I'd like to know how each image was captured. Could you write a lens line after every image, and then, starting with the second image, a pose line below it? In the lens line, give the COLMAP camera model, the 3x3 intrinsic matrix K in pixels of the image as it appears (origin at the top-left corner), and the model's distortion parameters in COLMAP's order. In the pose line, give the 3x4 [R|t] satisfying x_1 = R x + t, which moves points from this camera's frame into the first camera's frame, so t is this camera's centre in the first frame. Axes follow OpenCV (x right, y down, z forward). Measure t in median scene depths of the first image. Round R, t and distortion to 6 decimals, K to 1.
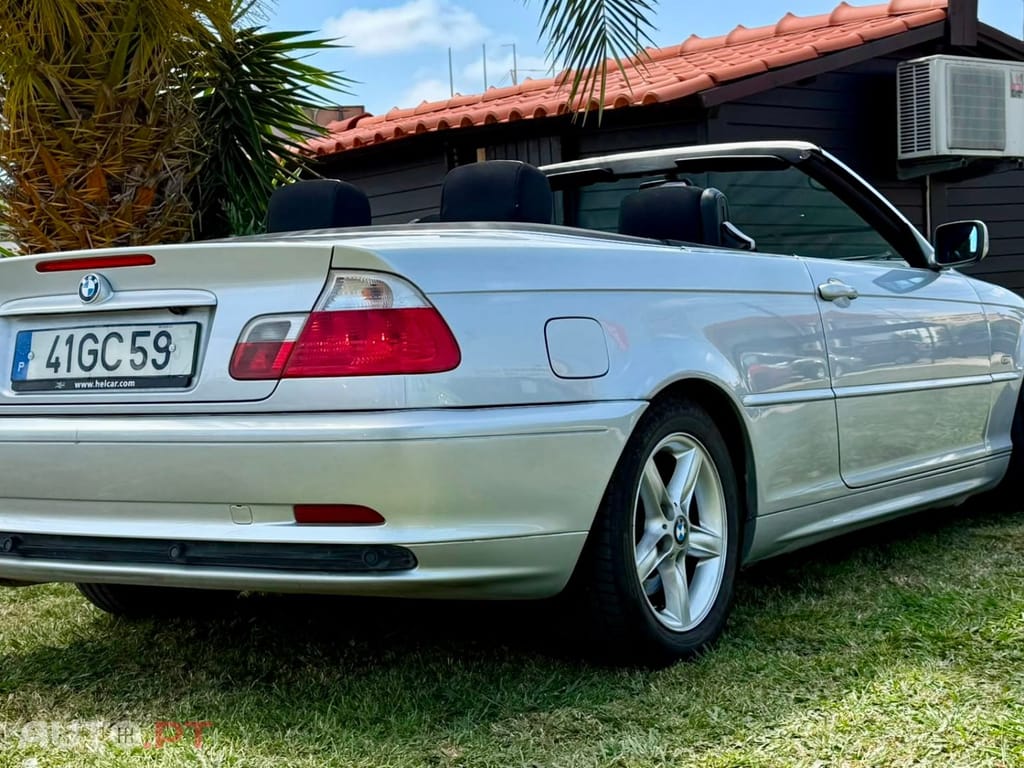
lens RADIAL K [[1730.1, 0, 527.8], [0, 1730.1, 384.3], [0, 0, 1]] dist [0.062651, 0.173764]
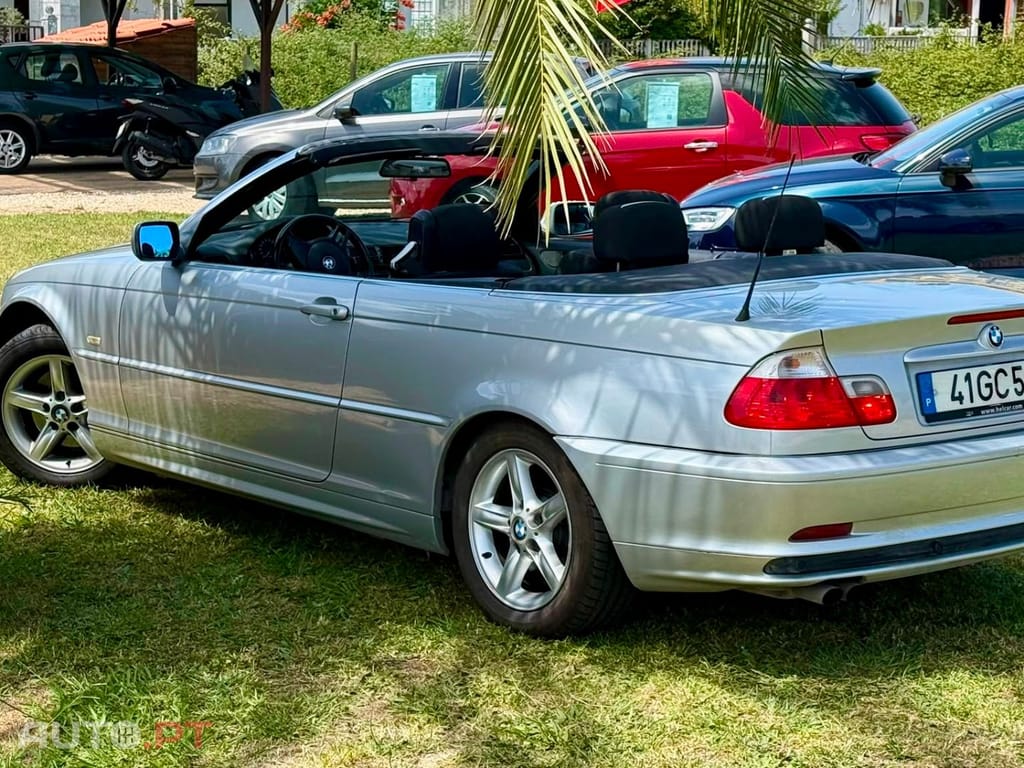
lens RADIAL K [[2126.8, 0, 512.0], [0, 2126.8, 384.0], [0, 0, 1]] dist [0.198039, -0.175629]
pose [[0.310356, -0.097329, 0.945625, -1.801505], [0.014887, 0.995120, 0.097538, -0.173843], [-0.950504, -0.016194, 0.310291, 0.816722]]
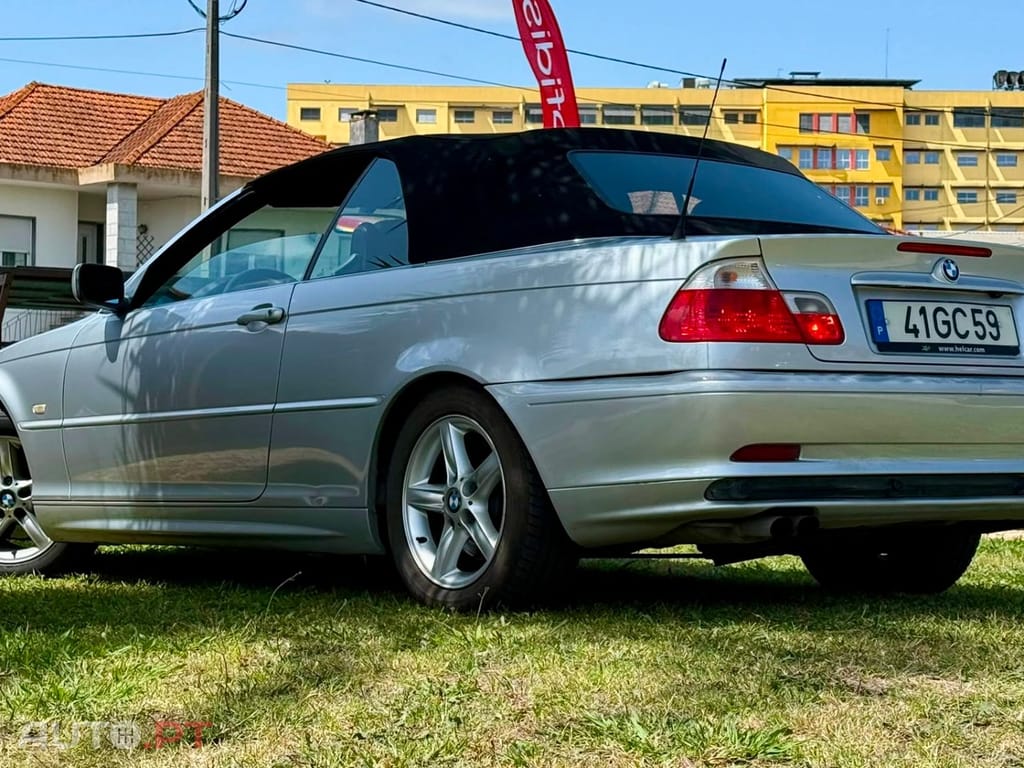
lens RADIAL K [[2080.2, 0, 512.0], [0, 2080.2, 384.0], [0, 0, 1]] dist [0.182655, 0.133603]
pose [[0.331659, 0.067251, 0.940999, -1.661724], [0.026401, 0.996404, -0.080516, 0.128801], [-0.943030, 0.051548, 0.328691, 0.783321]]
